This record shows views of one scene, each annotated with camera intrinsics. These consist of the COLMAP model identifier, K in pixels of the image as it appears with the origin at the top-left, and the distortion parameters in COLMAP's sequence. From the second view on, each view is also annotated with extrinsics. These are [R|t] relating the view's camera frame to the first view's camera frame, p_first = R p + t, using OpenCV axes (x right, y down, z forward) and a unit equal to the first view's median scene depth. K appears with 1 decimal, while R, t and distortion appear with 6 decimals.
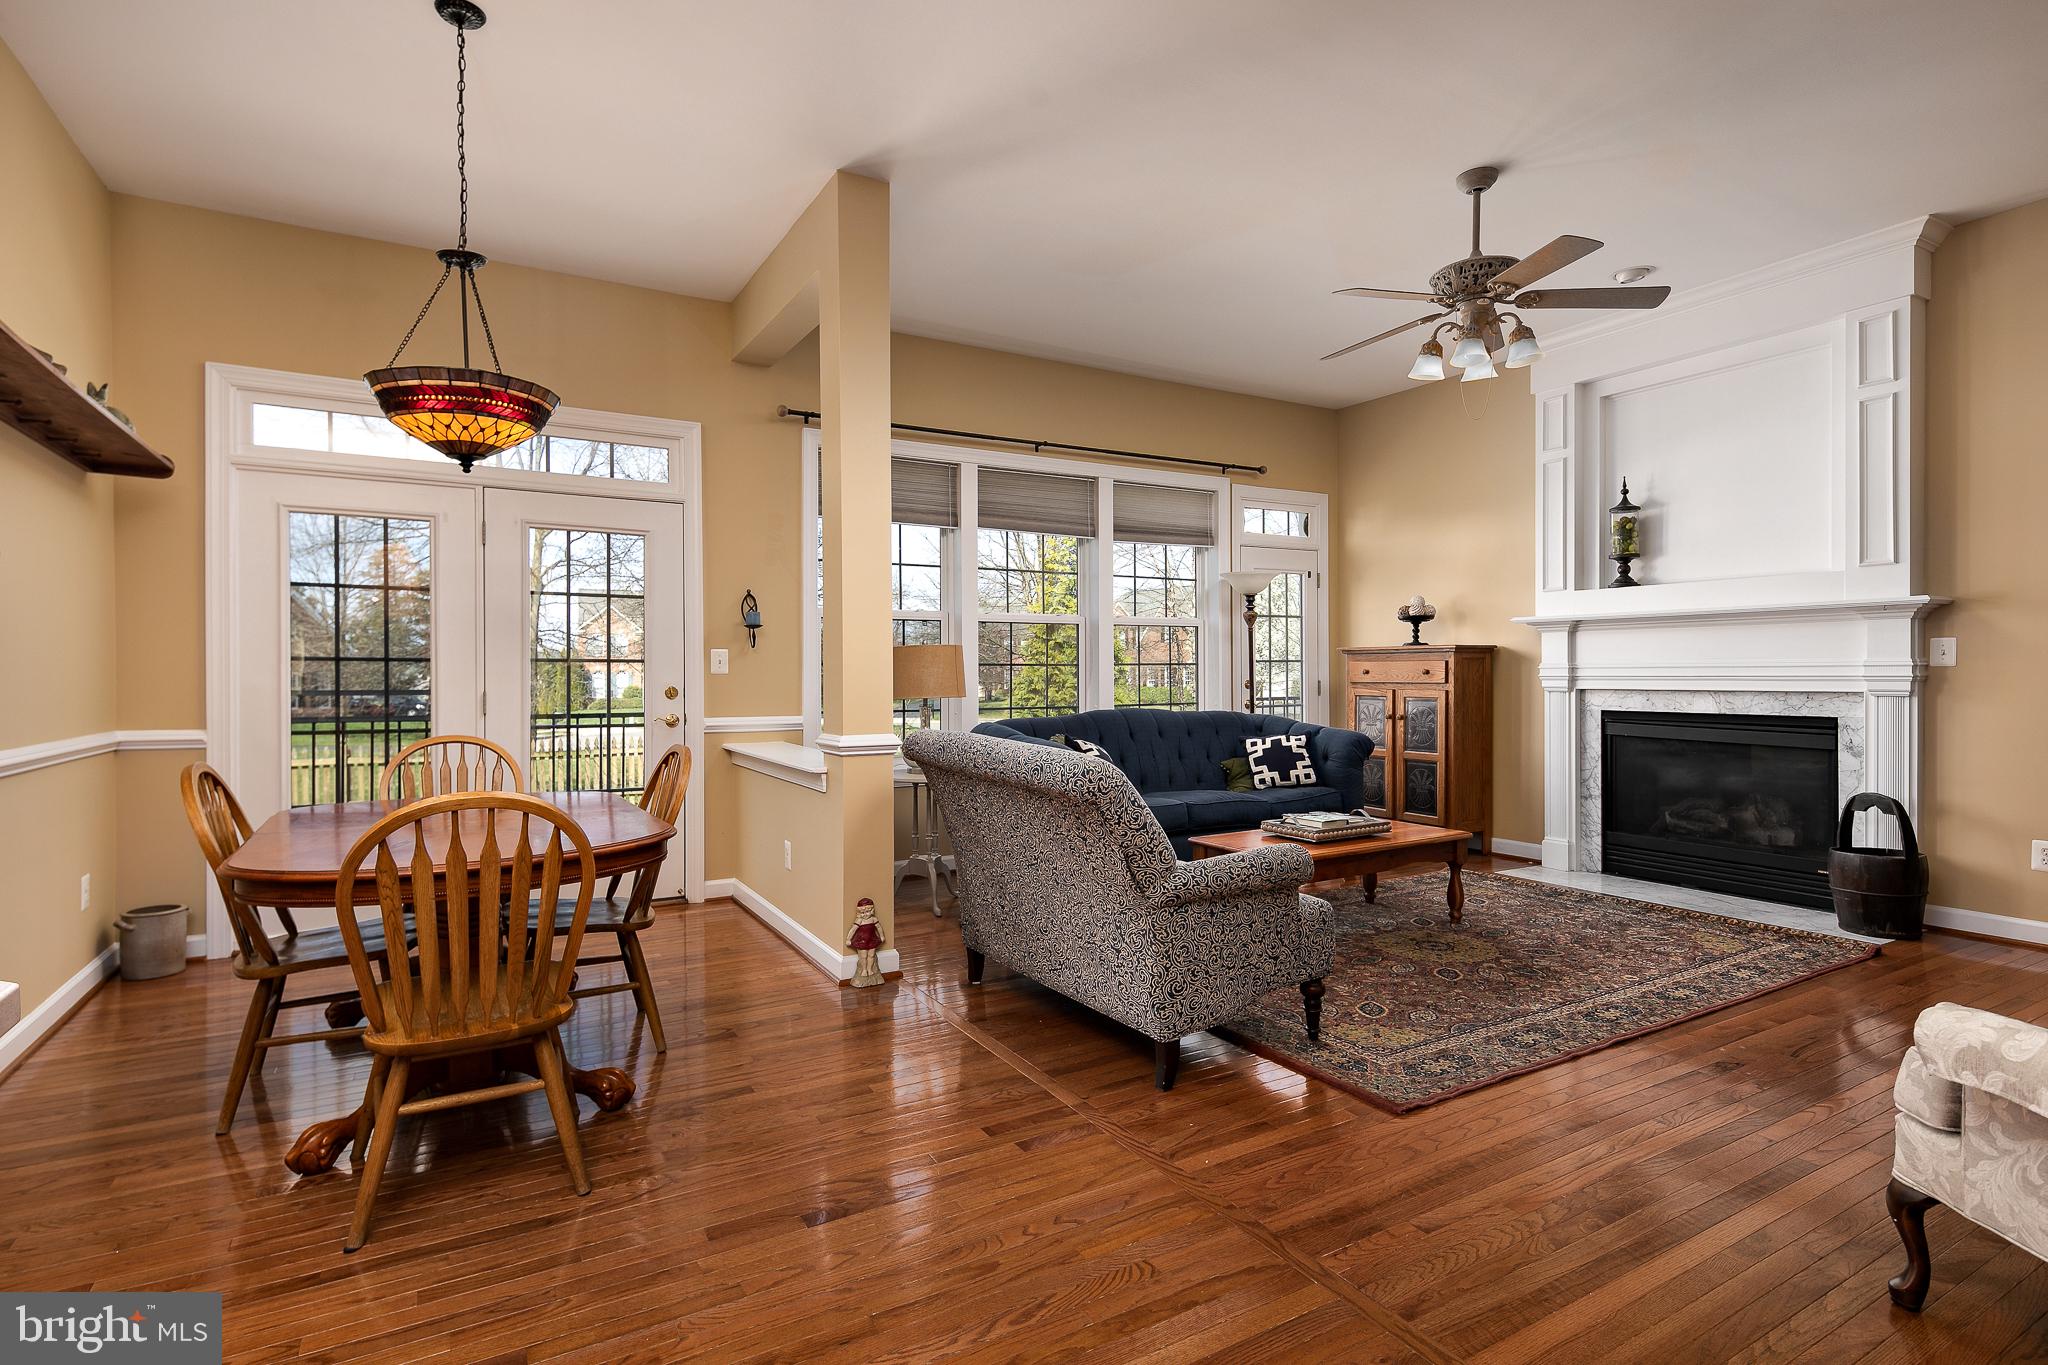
lens RADIAL K [[987.3, 0, 984.9], [0, 987.3, 687.9], [0, 0, 1]] dist [-0.001142, -0.001291]
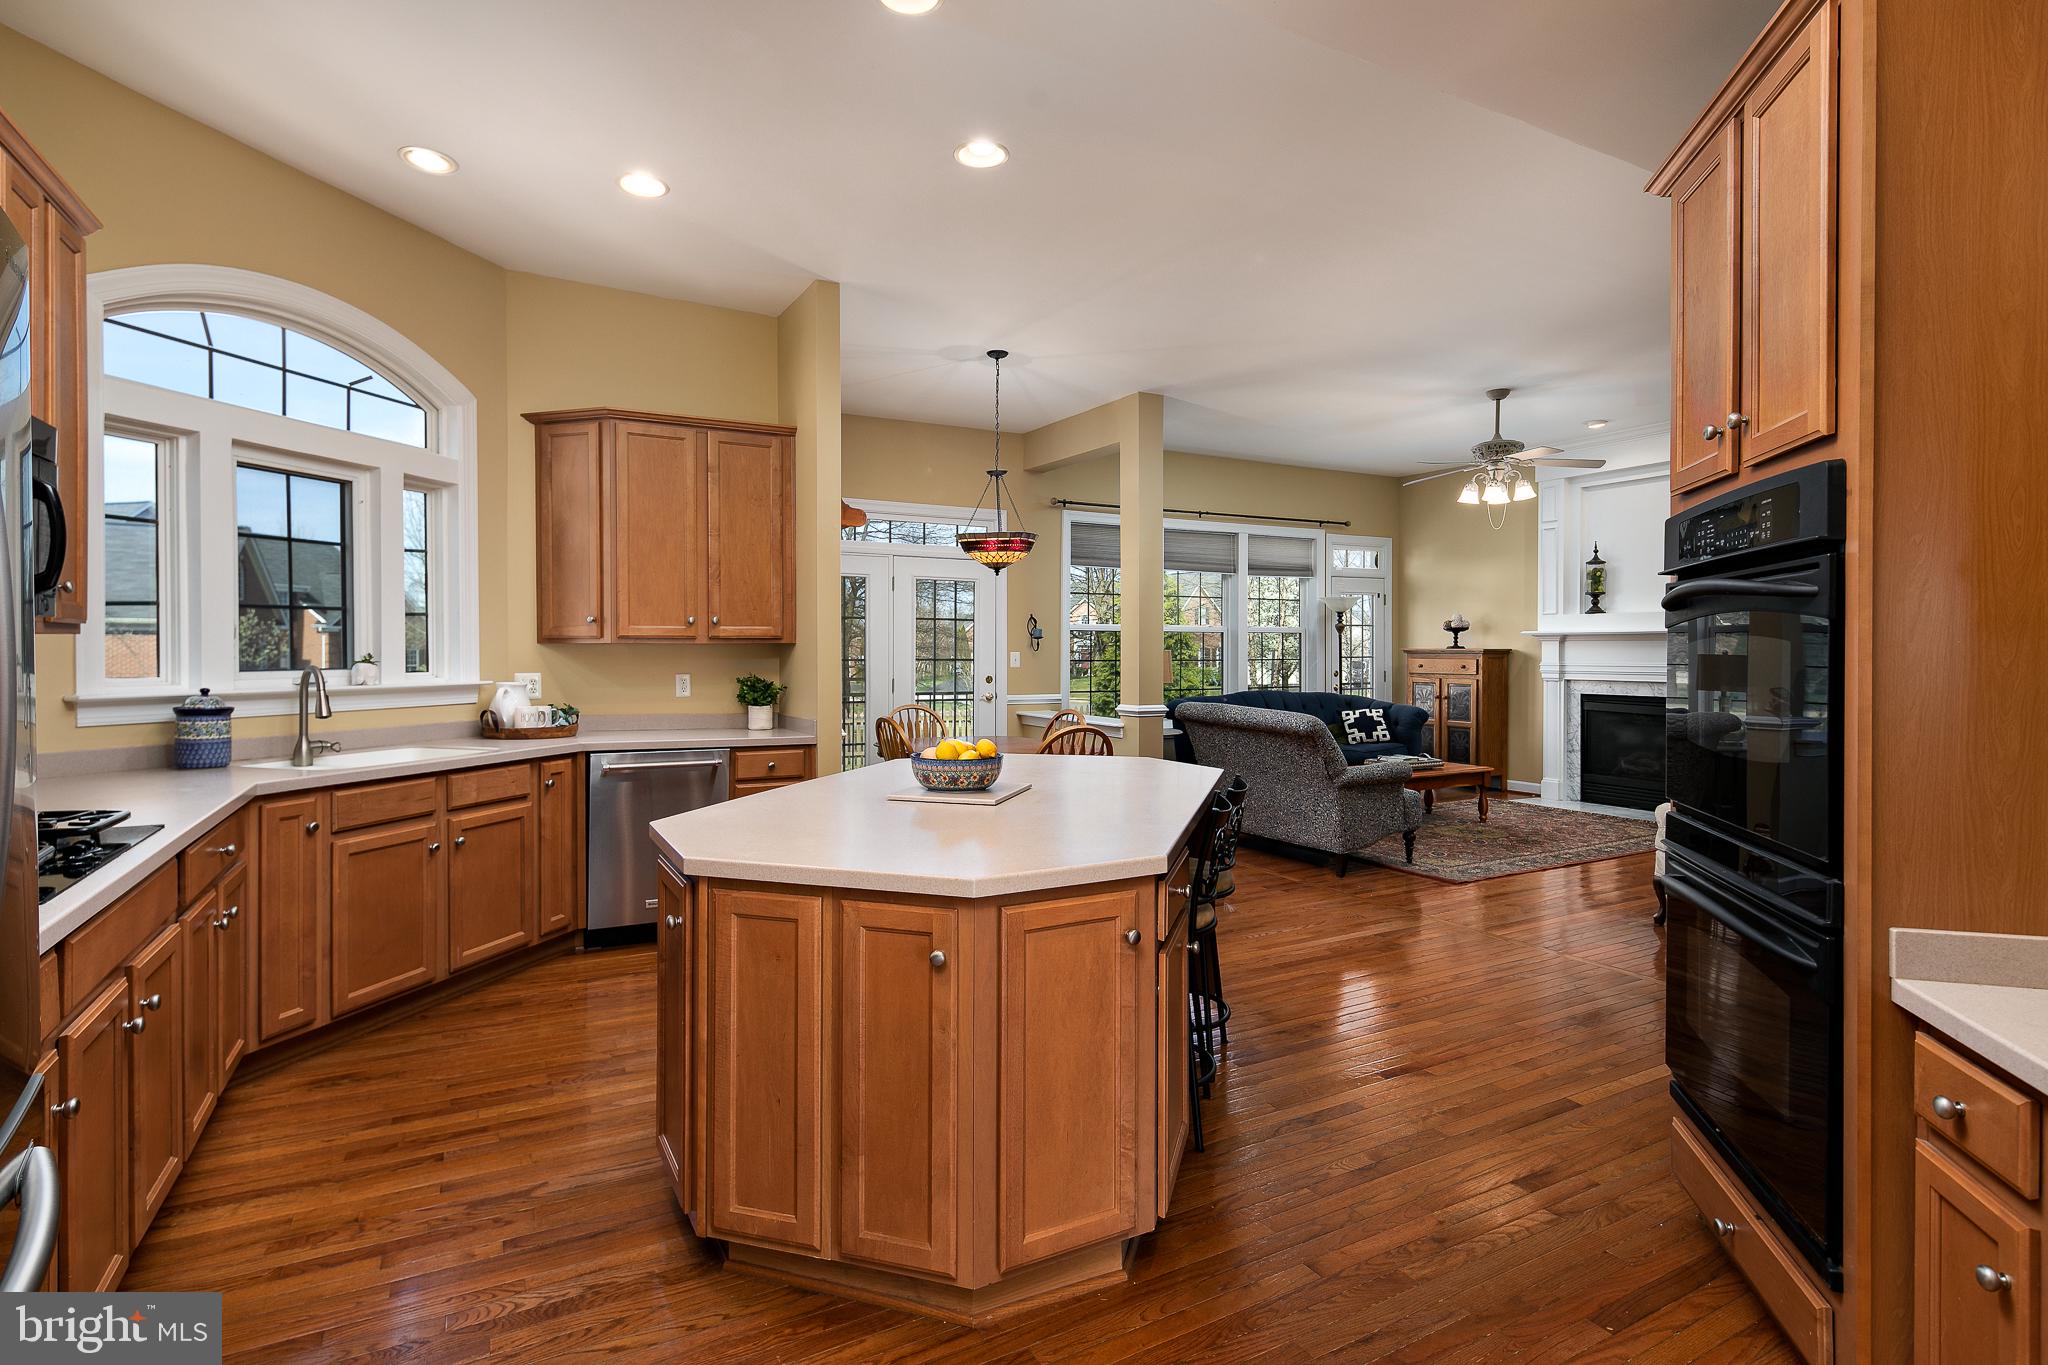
lens RADIAL K [[993.1, 0, 983.8], [0, 993.1, 662.1], [0, 0, 1]] dist [0.002446, 0.000051]
pose [[0.999775, 0.005470, -0.020517, -0.269300], [-0.005511, 0.999983, -0.001964, -0.018280], [0.020506, 0.002077, 0.999788, -0.563310]]
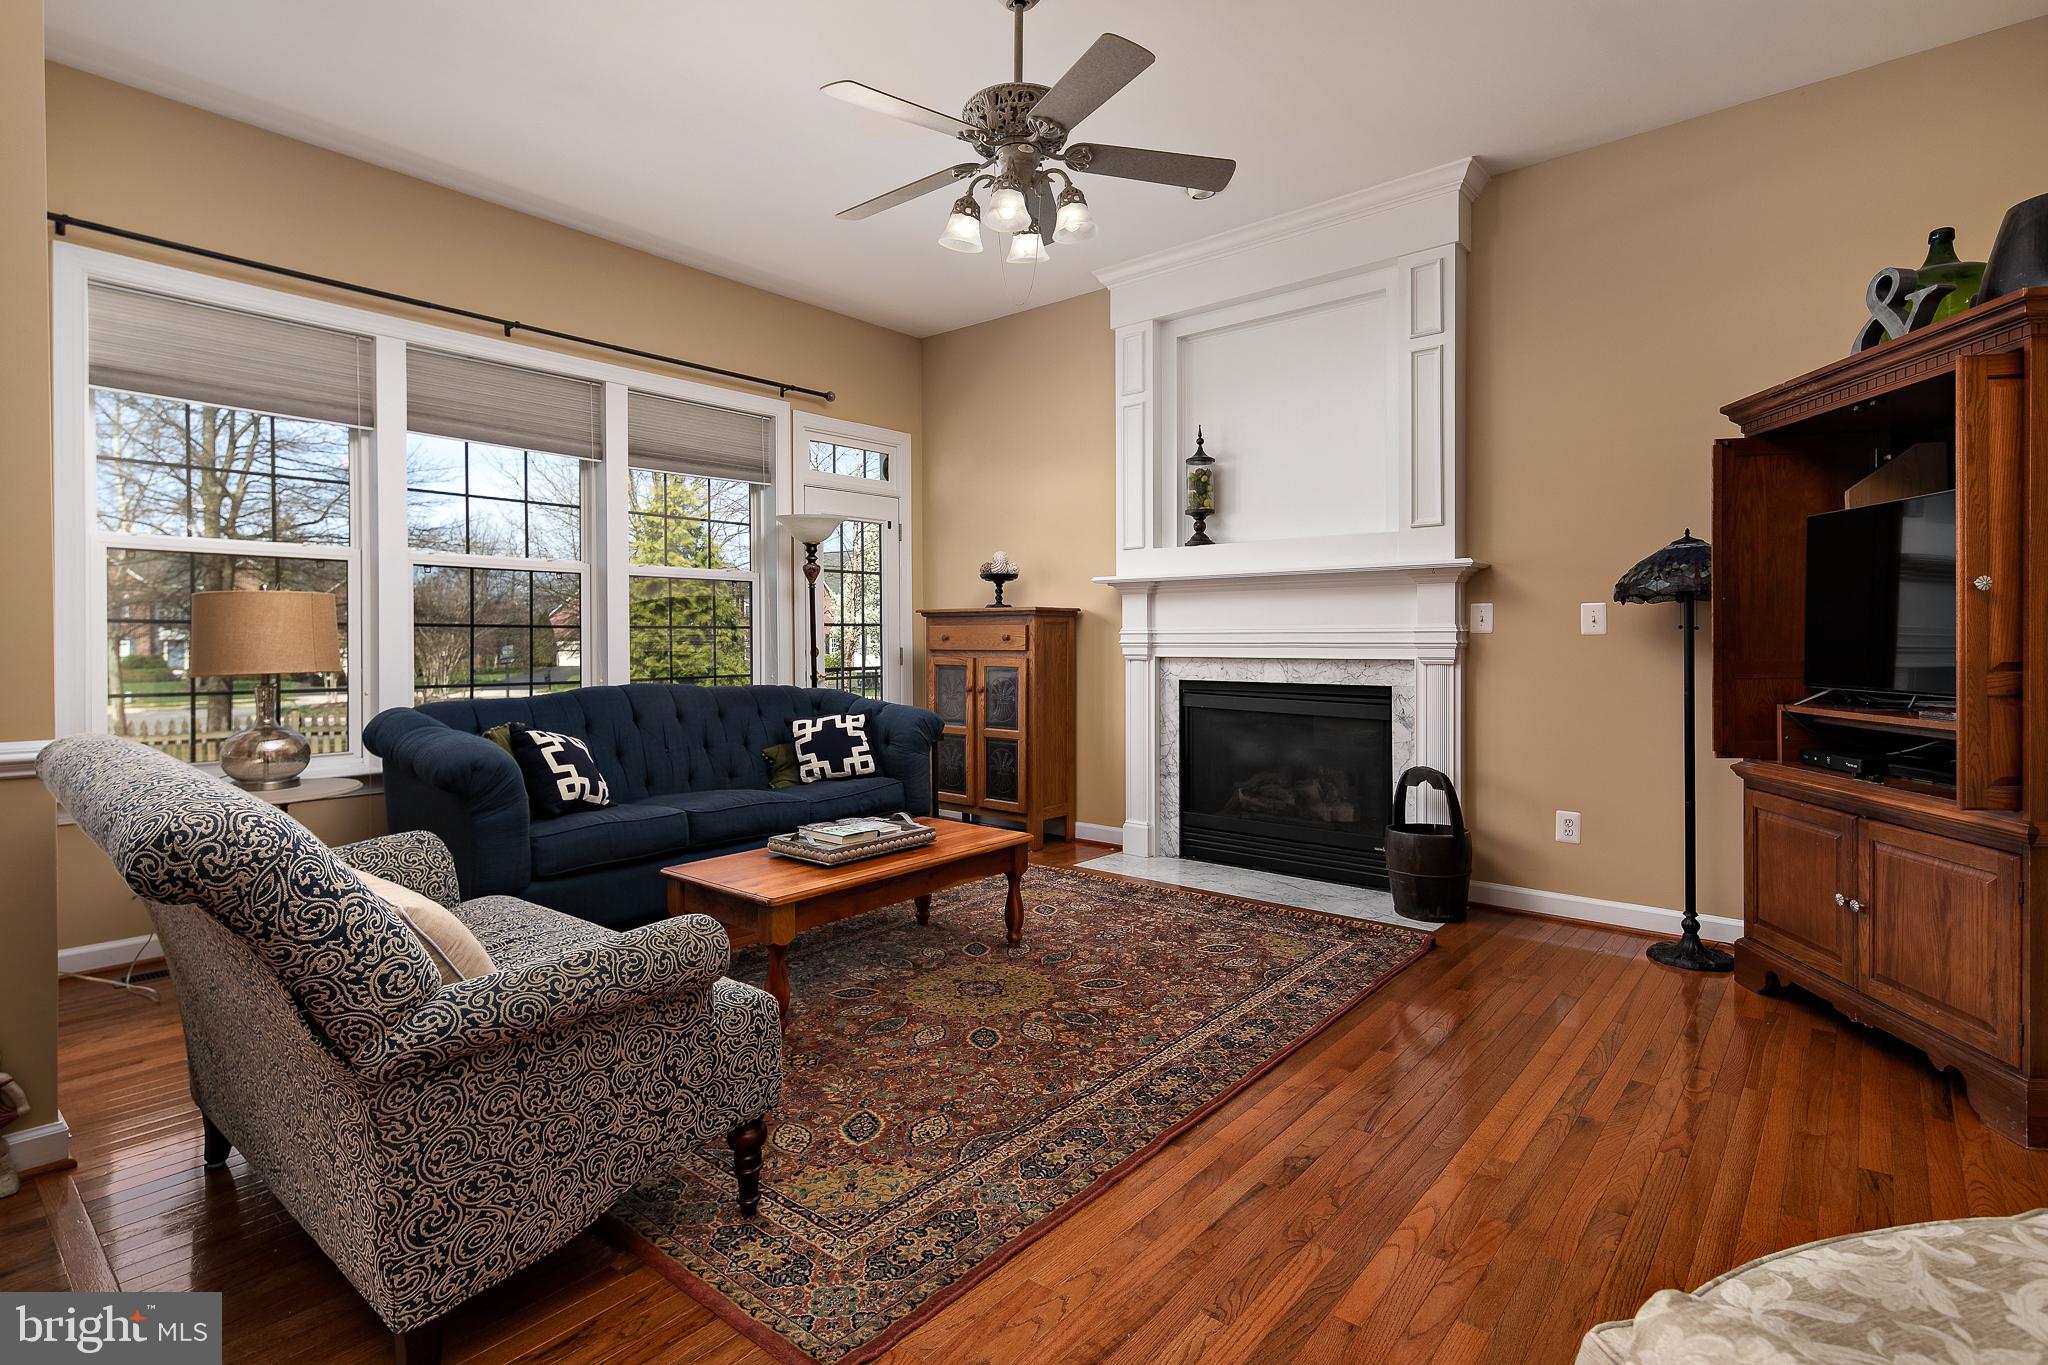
lens RADIAL K [[989.0, 0, 997.2], [0, 989.0, 657.5], [0, 0, 1]] dist [0.001803, -0.000035]
pose [[0.937861, -0.003007, 0.346998, 0.152010], [0.002326, 0.999994, 0.002379, -0.000923], [-0.347003, -0.001424, 0.937863, 0.202982]]
